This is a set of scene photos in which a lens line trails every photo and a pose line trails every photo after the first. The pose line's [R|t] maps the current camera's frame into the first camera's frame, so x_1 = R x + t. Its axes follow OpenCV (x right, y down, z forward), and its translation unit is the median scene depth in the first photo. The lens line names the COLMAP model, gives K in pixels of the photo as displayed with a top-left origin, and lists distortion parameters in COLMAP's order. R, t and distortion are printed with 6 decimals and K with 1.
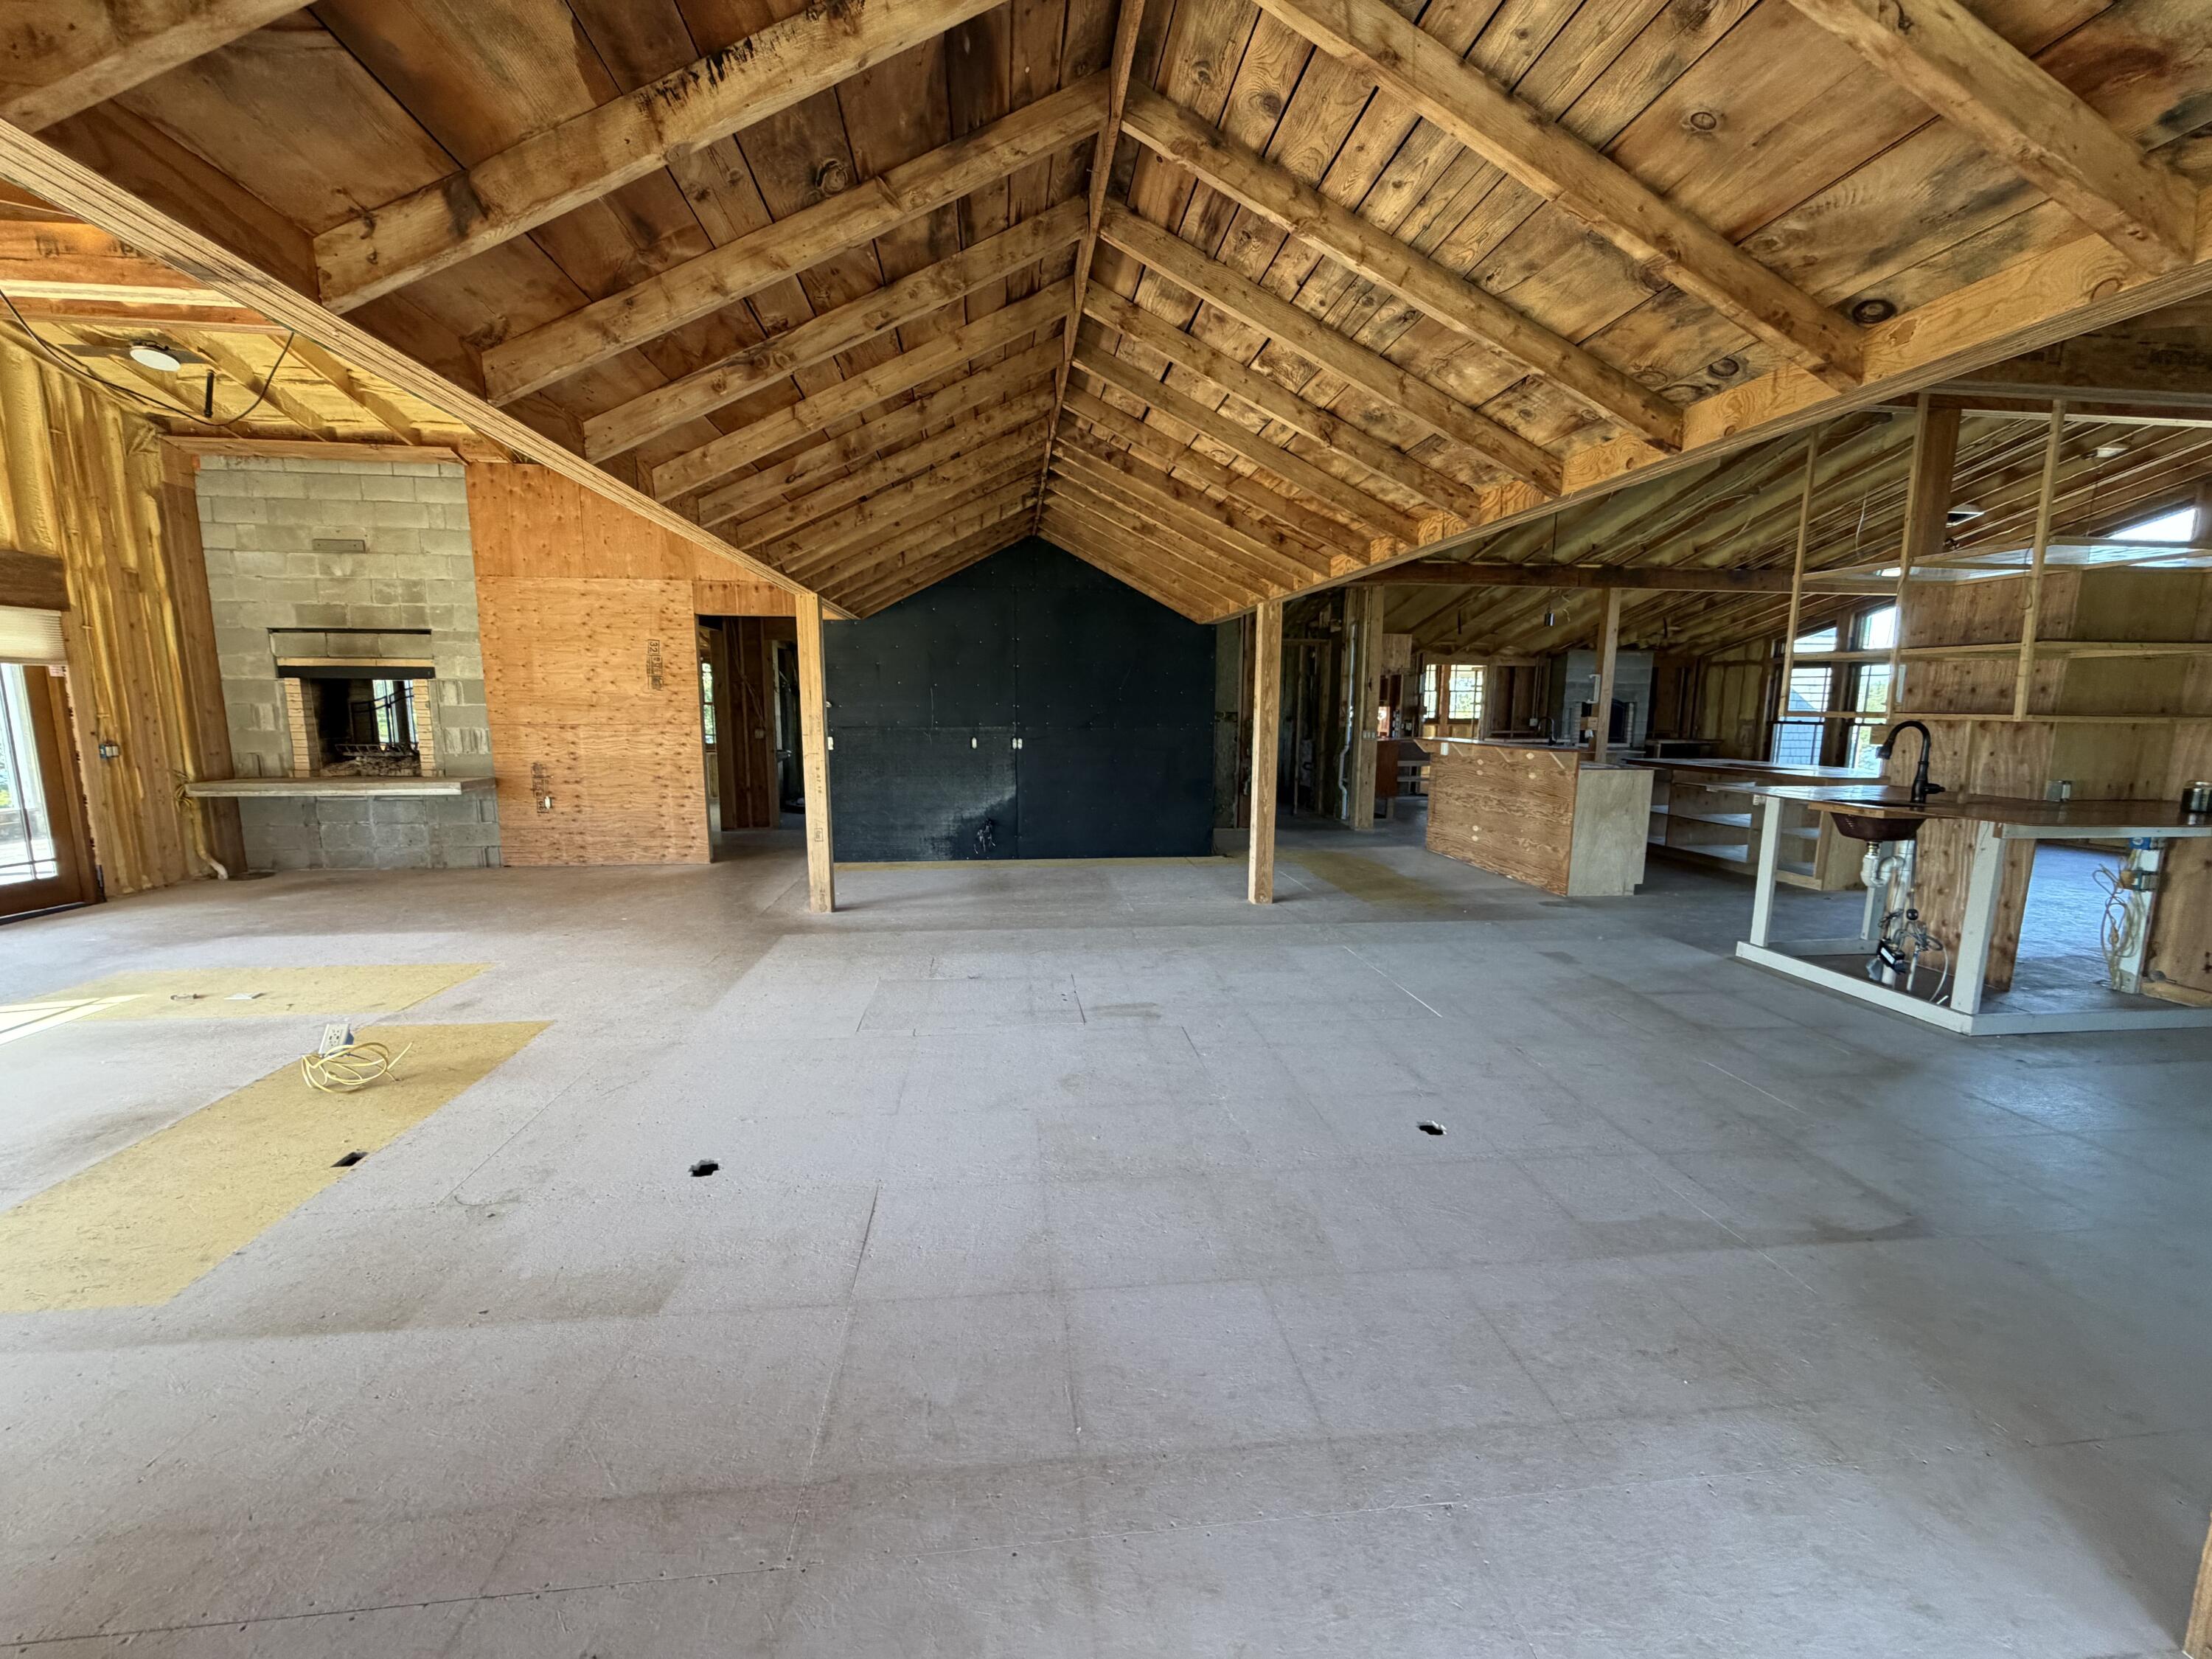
lens RADIAL K [[882.5, 0, 1097.6], [0, 882.5, 830.0], [0, 0, 1]] dist [-0.000479, 0.000285]
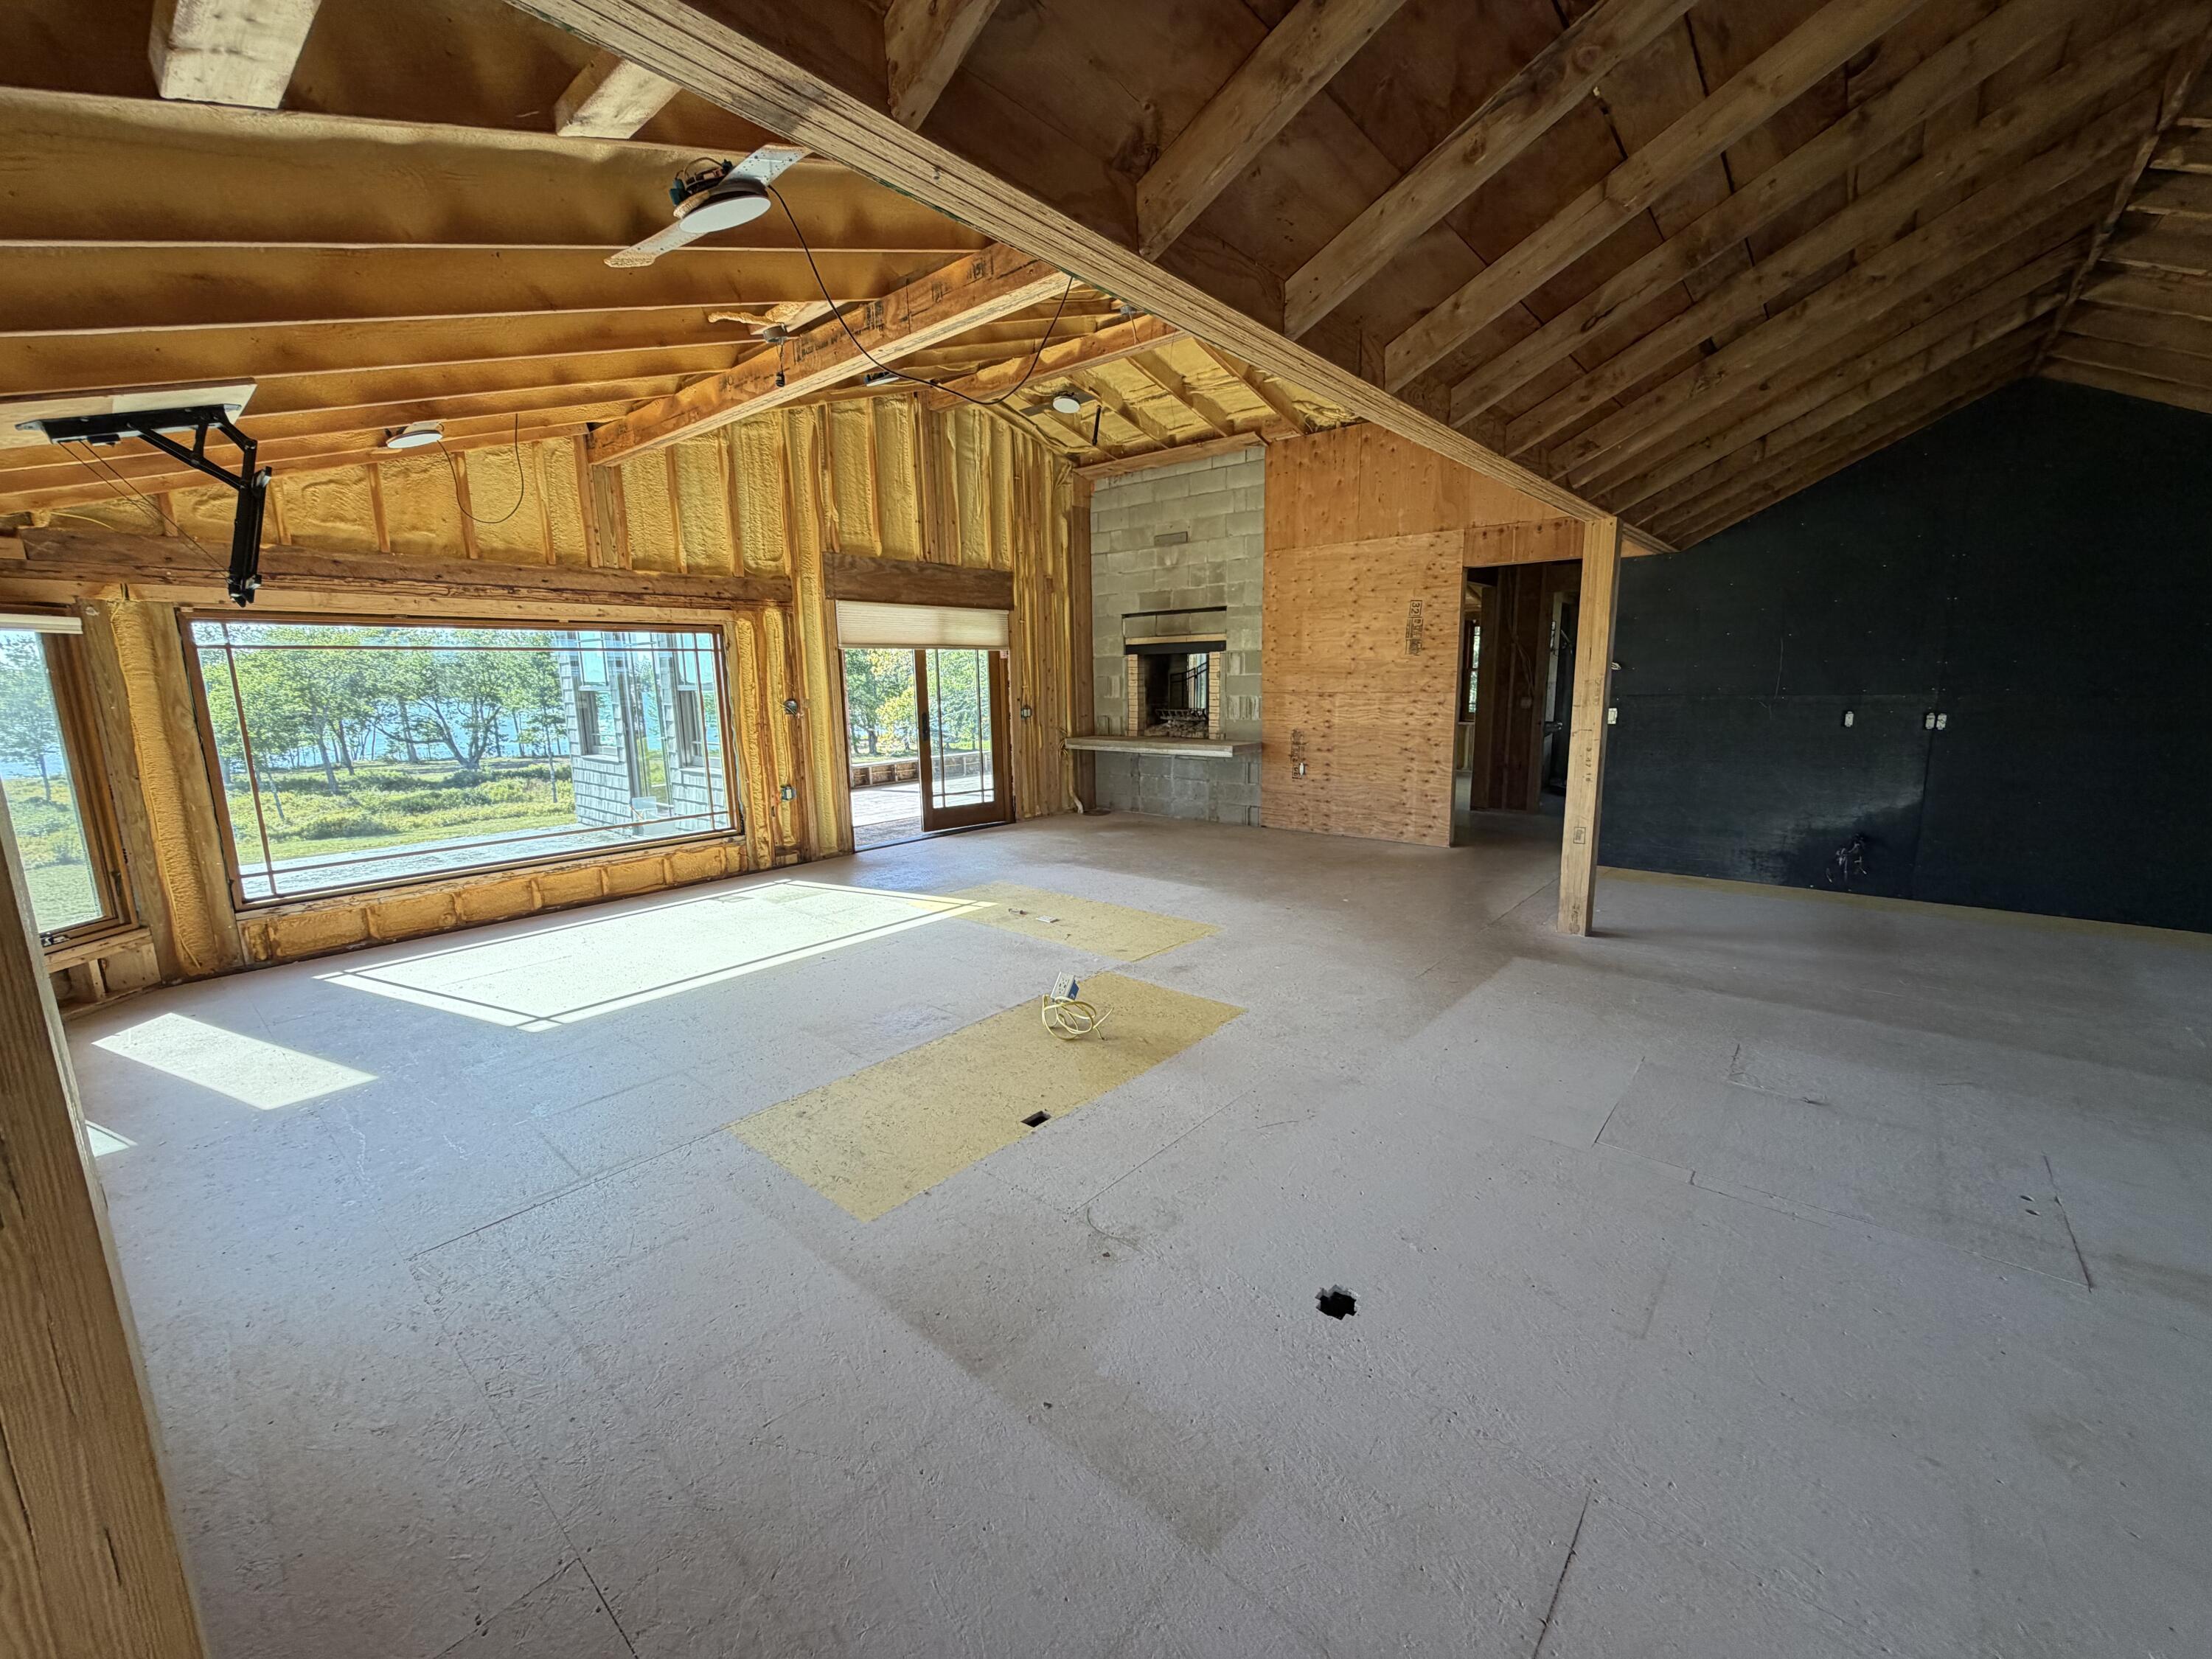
lens RADIAL K [[882.5, 0, 1097.6], [0, 882.5, 830.0], [0, 0, 1]] dist [-0.000479, 0.000285]
pose [[0.680038, 0.111483, -0.724652, -0.045266], [-0.085316, 0.993690, 0.072809, -0.020275], [0.728196, 0.012312, 0.685258, 0.168630]]
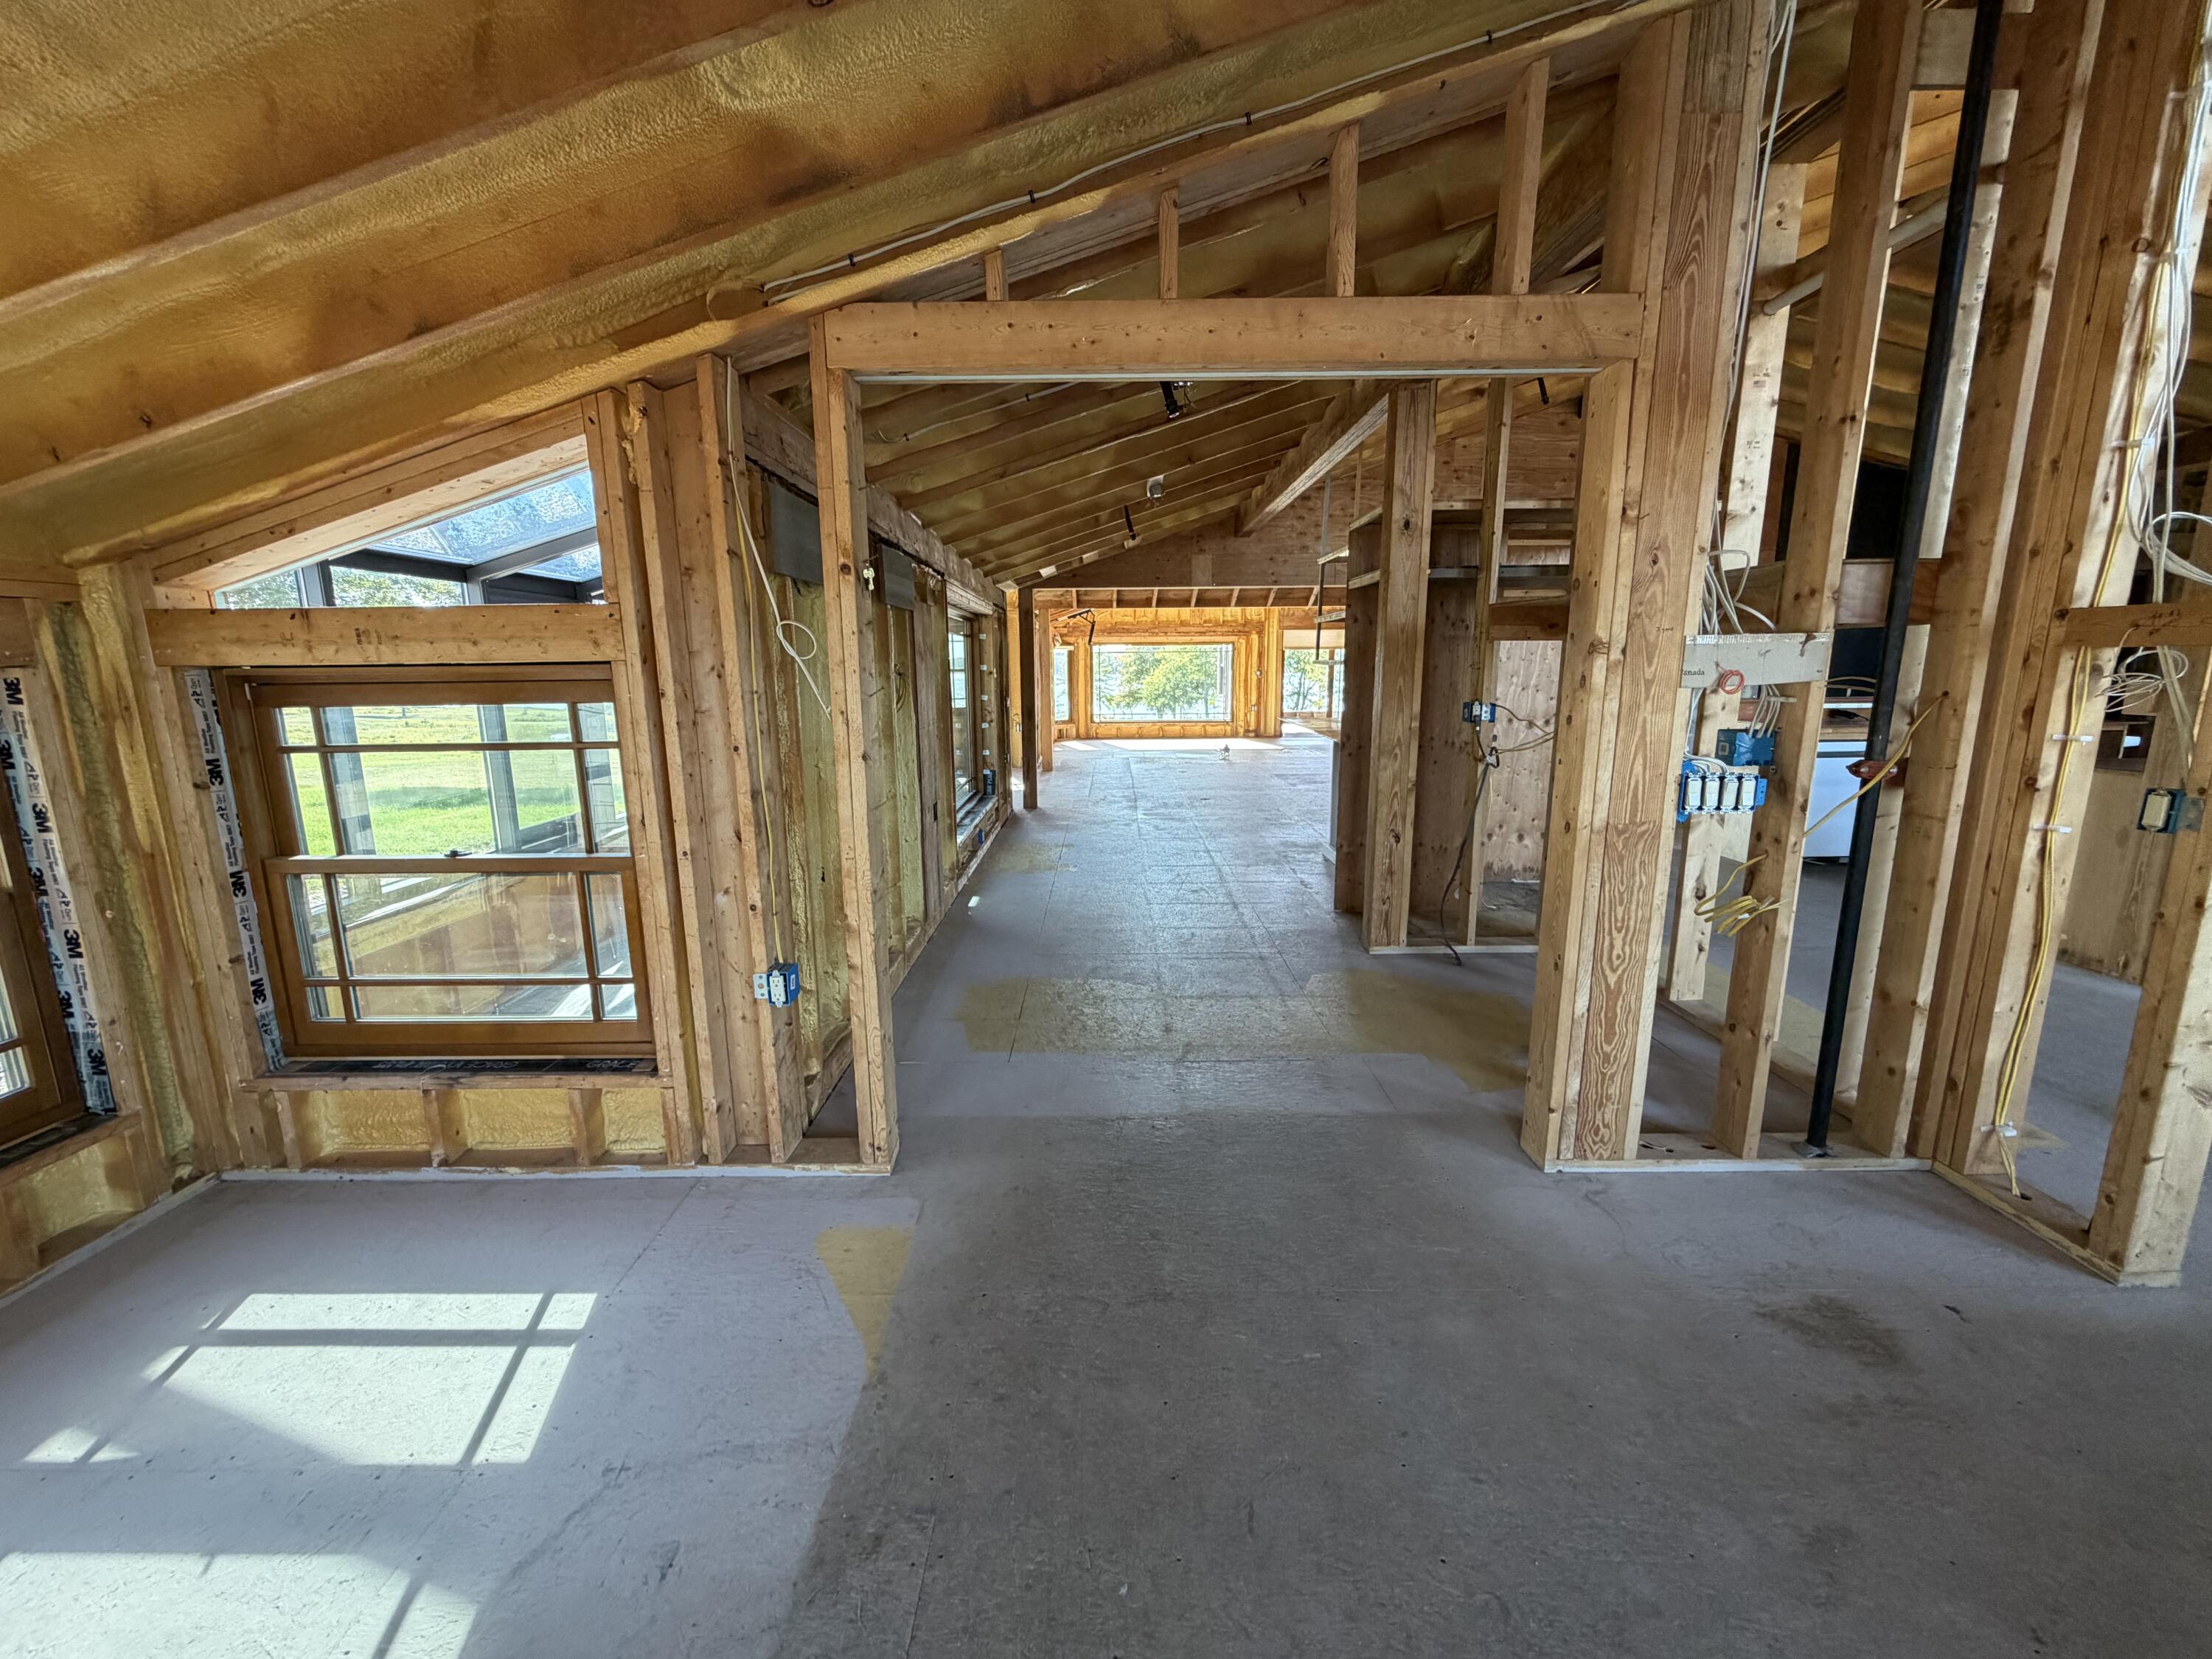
lens RADIAL K [[882.5, 0, 1097.6], [0, 882.5, 830.0], [0, 0, 1]] dist [-0.000479, 0.000285]
pose [[-0.118644, 0.179420, -0.976592, 1.869486], [-0.133388, 0.971744, 0.194735, -0.057831], [0.983937, 0.153370, -0.091360, 0.502464]]
